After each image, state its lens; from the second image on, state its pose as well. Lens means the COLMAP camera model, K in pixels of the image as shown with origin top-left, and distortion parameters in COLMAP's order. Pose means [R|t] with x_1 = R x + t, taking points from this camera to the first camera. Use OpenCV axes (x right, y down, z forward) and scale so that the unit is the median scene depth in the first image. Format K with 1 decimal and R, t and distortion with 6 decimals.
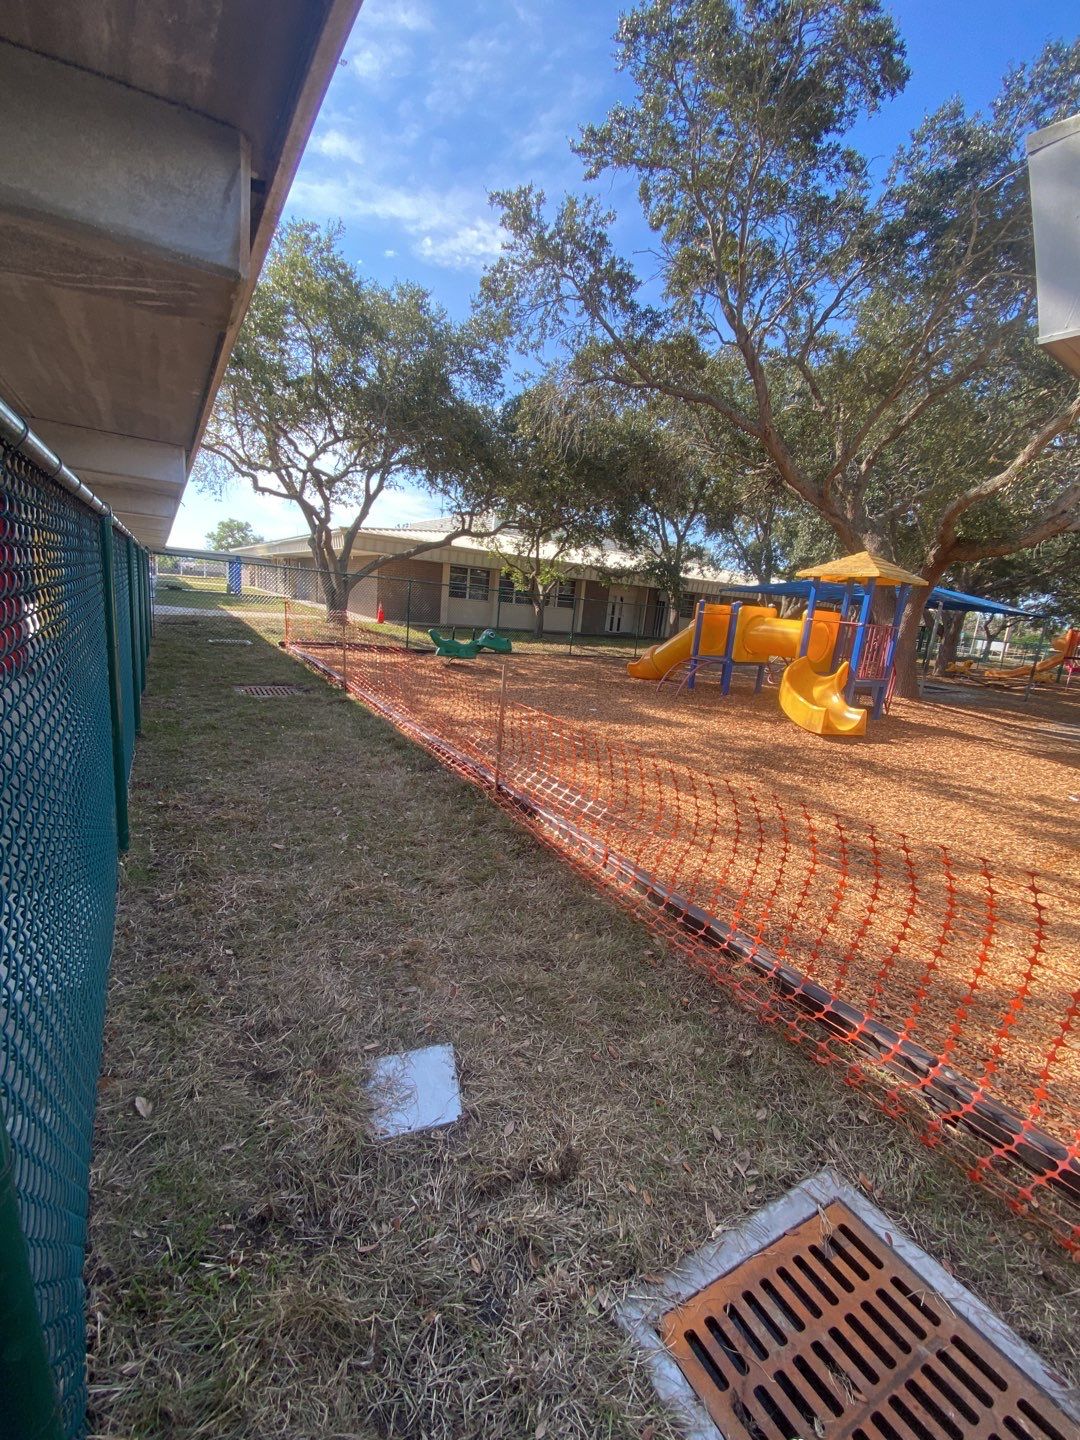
lens RADIAL K [[571.3, 0, 540.0], [0, 571.3, 720.0], [0, 0, 1]] dist [0.039337, -0.033118]
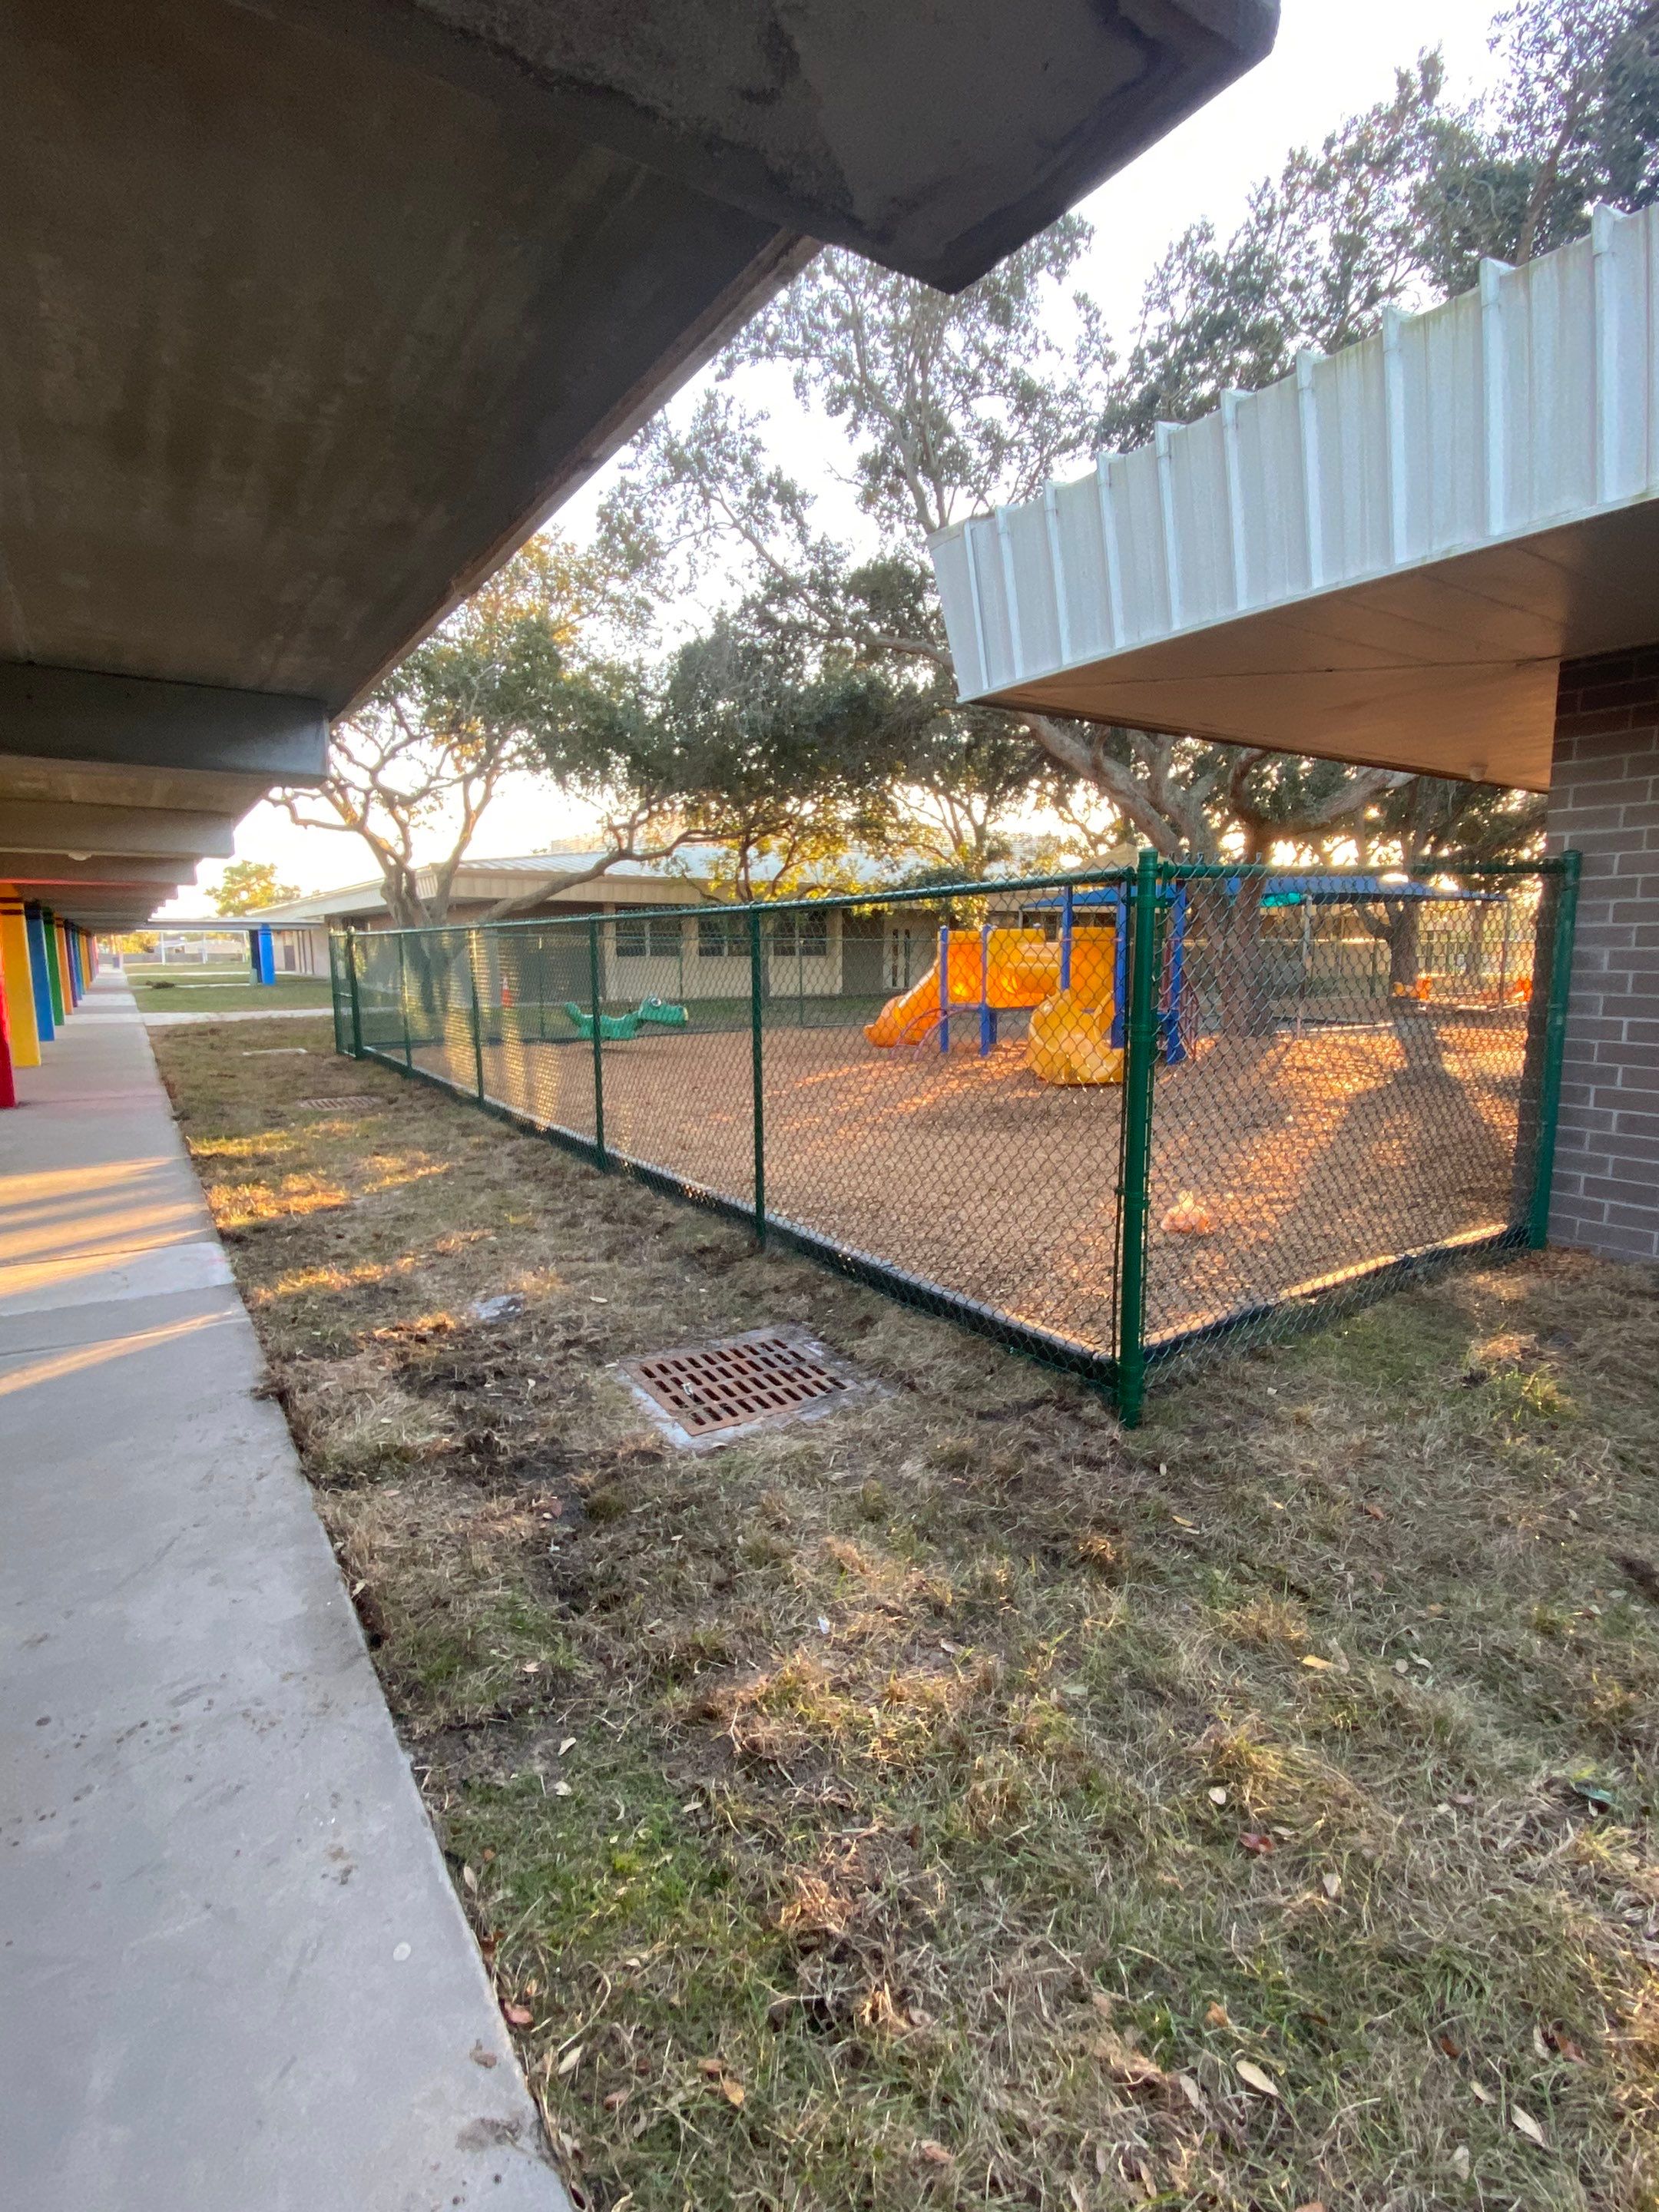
lens RADIAL K [[1076.4, 0, 838.6], [0, 1076.4, 1102.2], [0, 0, 1]] dist [0.066365, -0.073985]
pose [[0.995391, -0.095872, 0.002140, 0.093413], [0.095817, 0.993420, -0.062743, 0.054576], [0.003890, 0.062659, 0.998027, -0.220668]]
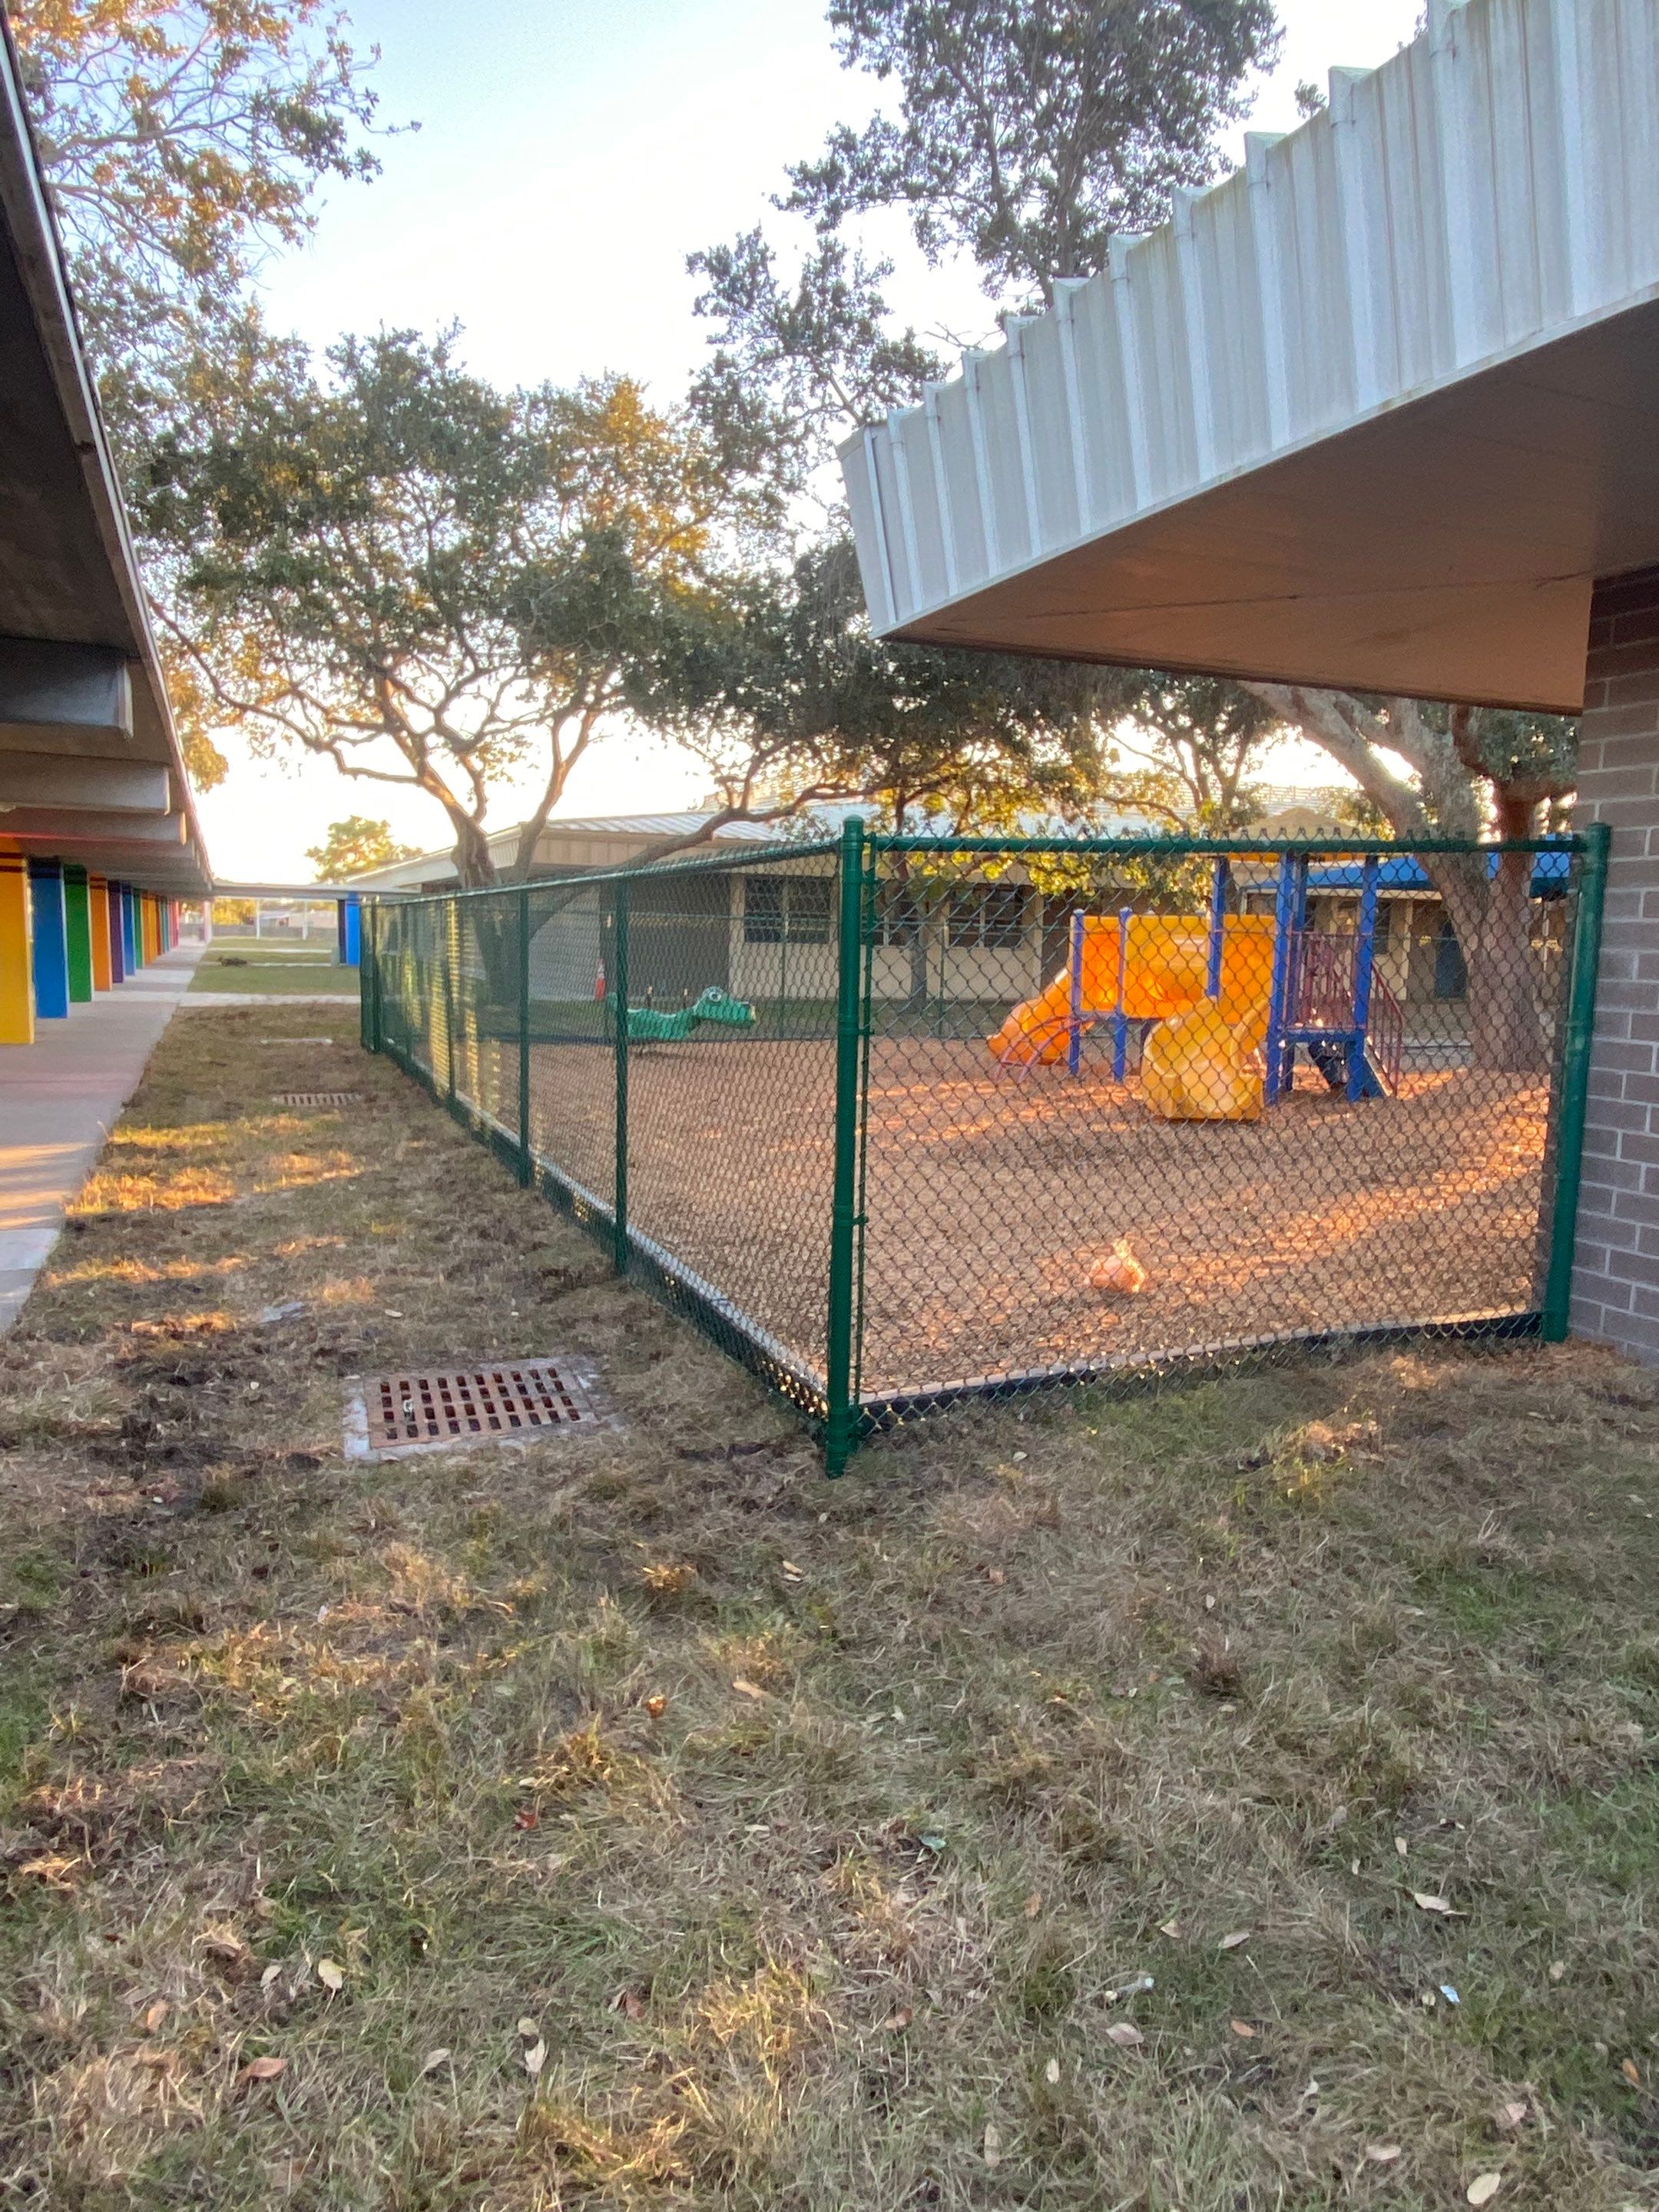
lens RADIAL K [[1443.1, 0, 844.7], [0, 1443.1, 1104.6], [0, 0, 1]] dist [0.082905, -0.107367]
pose [[0.982804, -0.048037, -0.178295, 0.217374], [0.030140, 0.994352, -0.101764, 0.075946], [0.182177, 0.094640, 0.978701, -0.258031]]
